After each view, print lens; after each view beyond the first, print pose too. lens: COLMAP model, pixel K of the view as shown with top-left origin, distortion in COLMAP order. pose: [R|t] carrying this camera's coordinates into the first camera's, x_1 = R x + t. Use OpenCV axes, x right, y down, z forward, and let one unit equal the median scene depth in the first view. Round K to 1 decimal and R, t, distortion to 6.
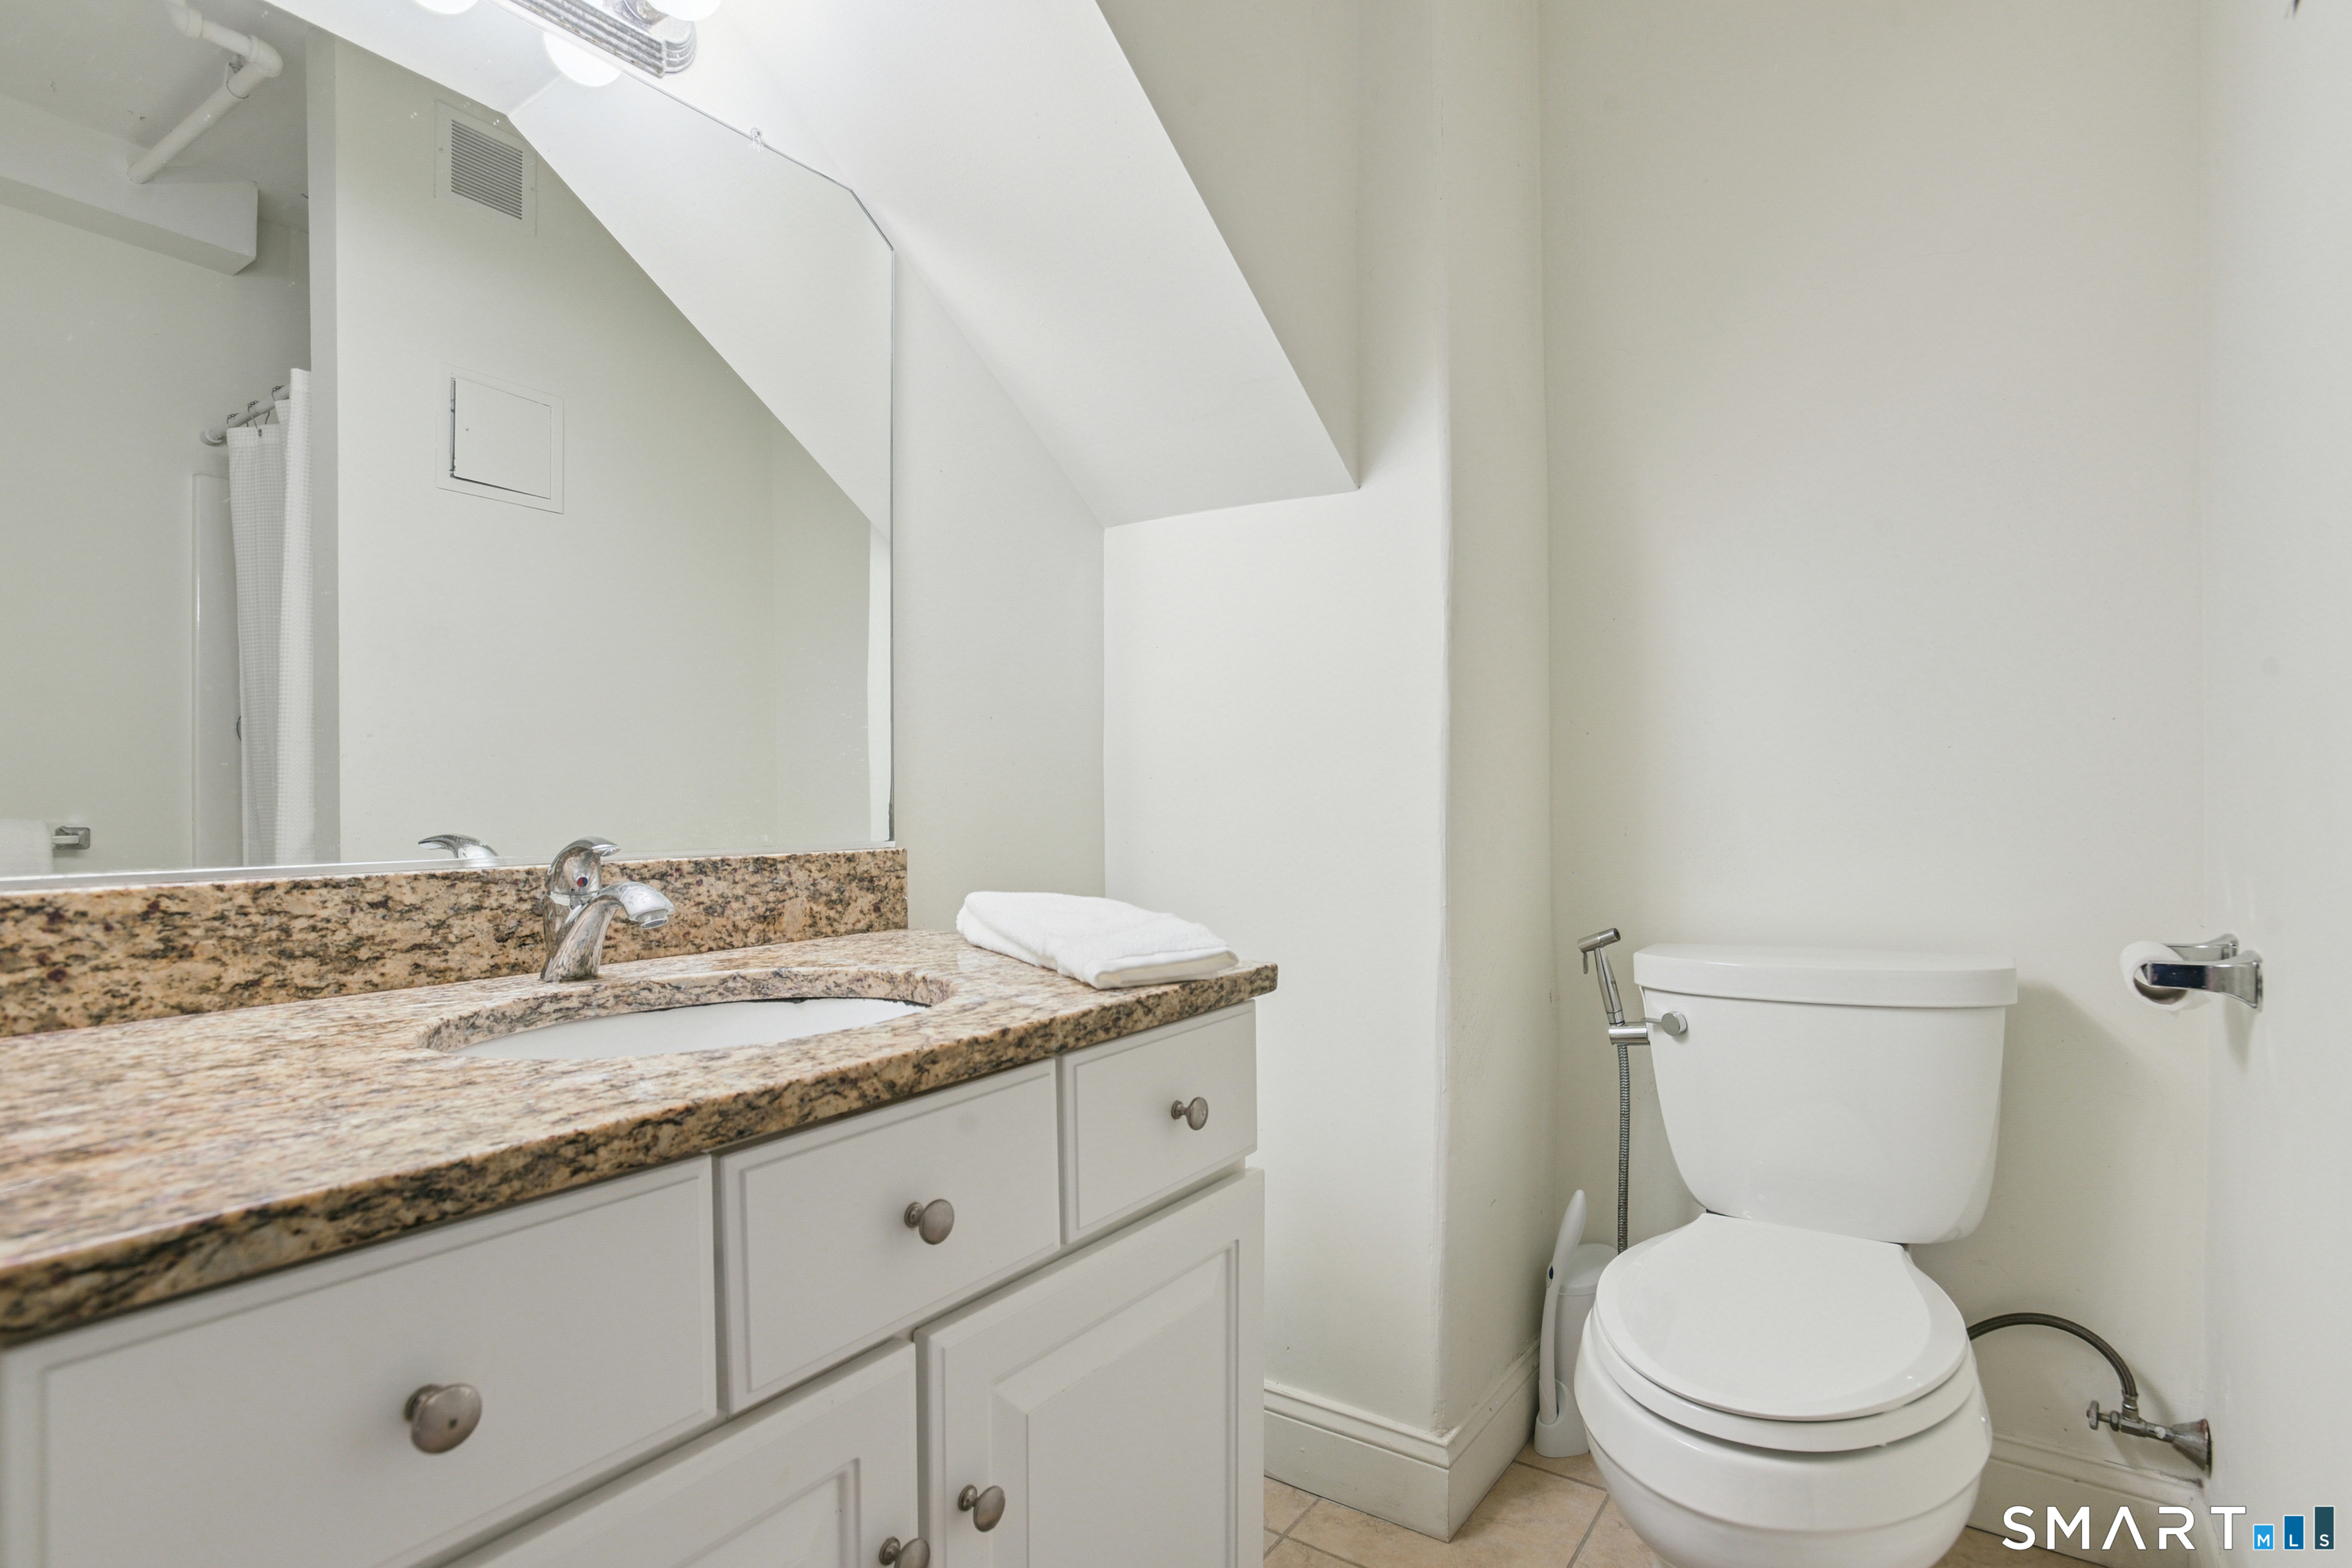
lens RADIAL K [[1147.5, 0, 1179.1], [0, 1147.5, 791.0], [0, 0, 1]] dist [-0.024423, 0.002611]
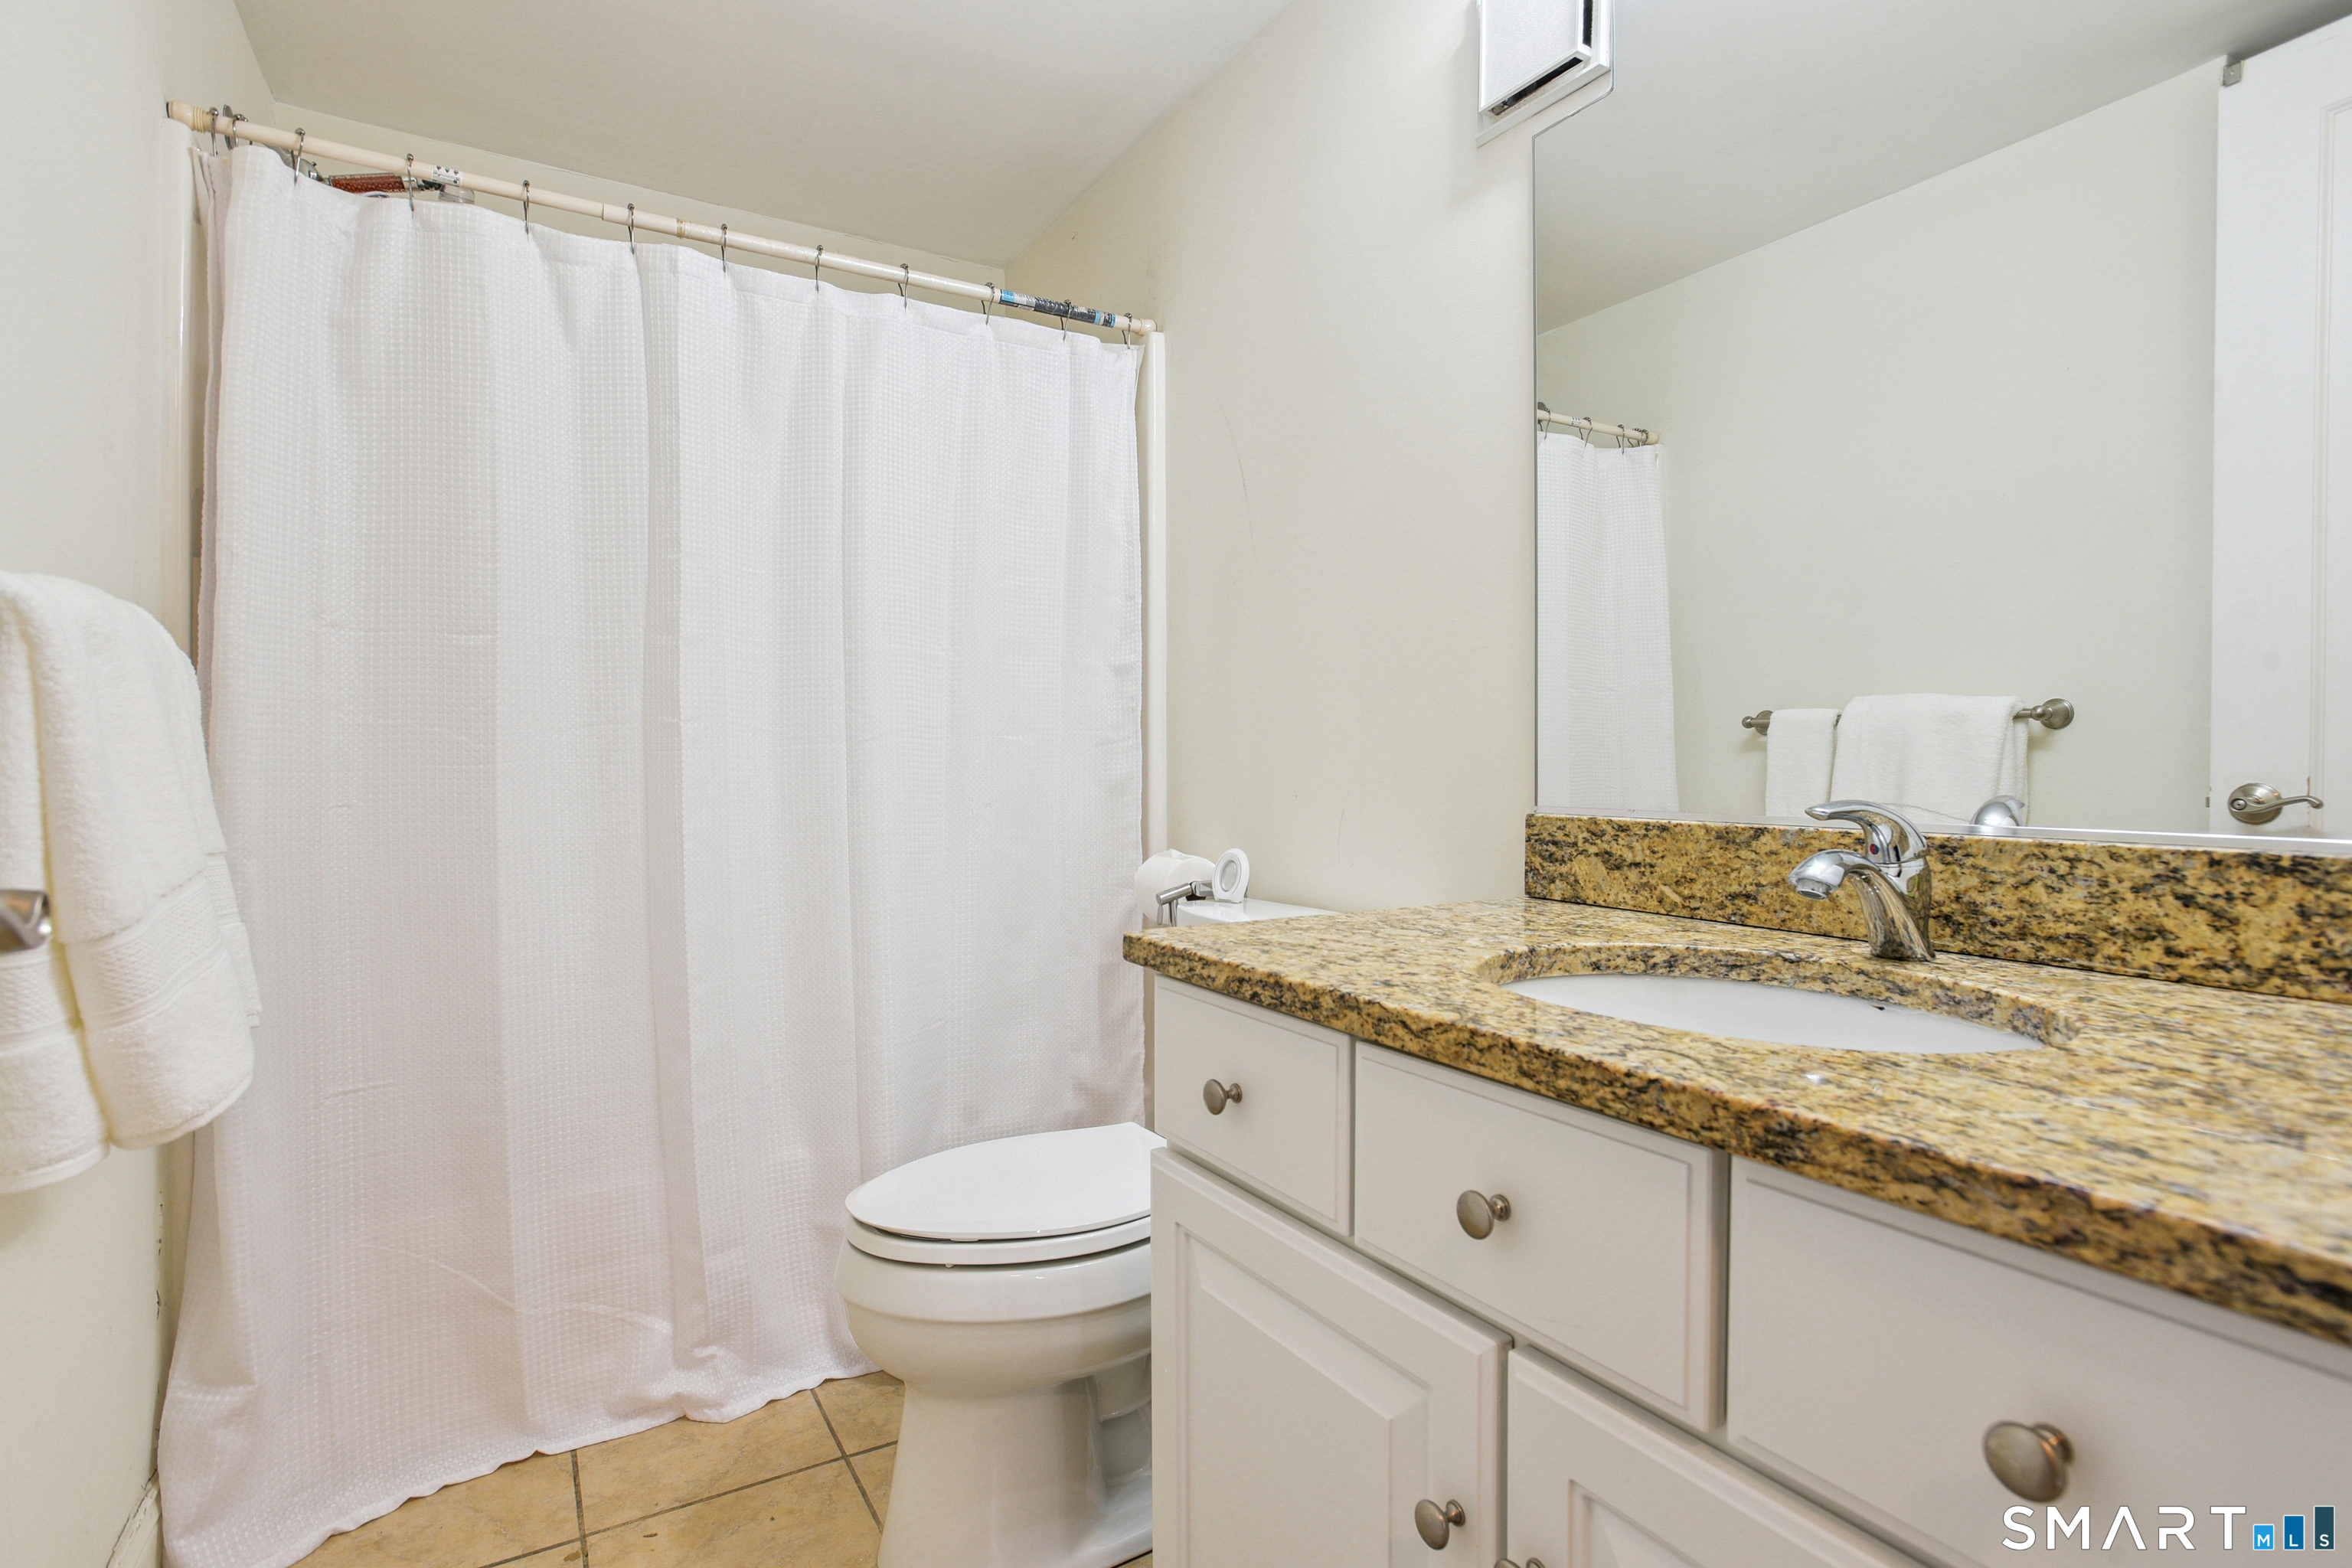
lens RADIAL K [[1147.5, 0, 1182.2], [0, 1147.5, 779.2], [0, 0, 1]] dist [-0.024423, 0.002611]
pose [[-0.449813, 0.009777, -0.893069, 0.711662], [0.005769, 0.999951, 0.008041, 0.015560], [0.893104, -0.001535, -0.449847, 1.190614]]
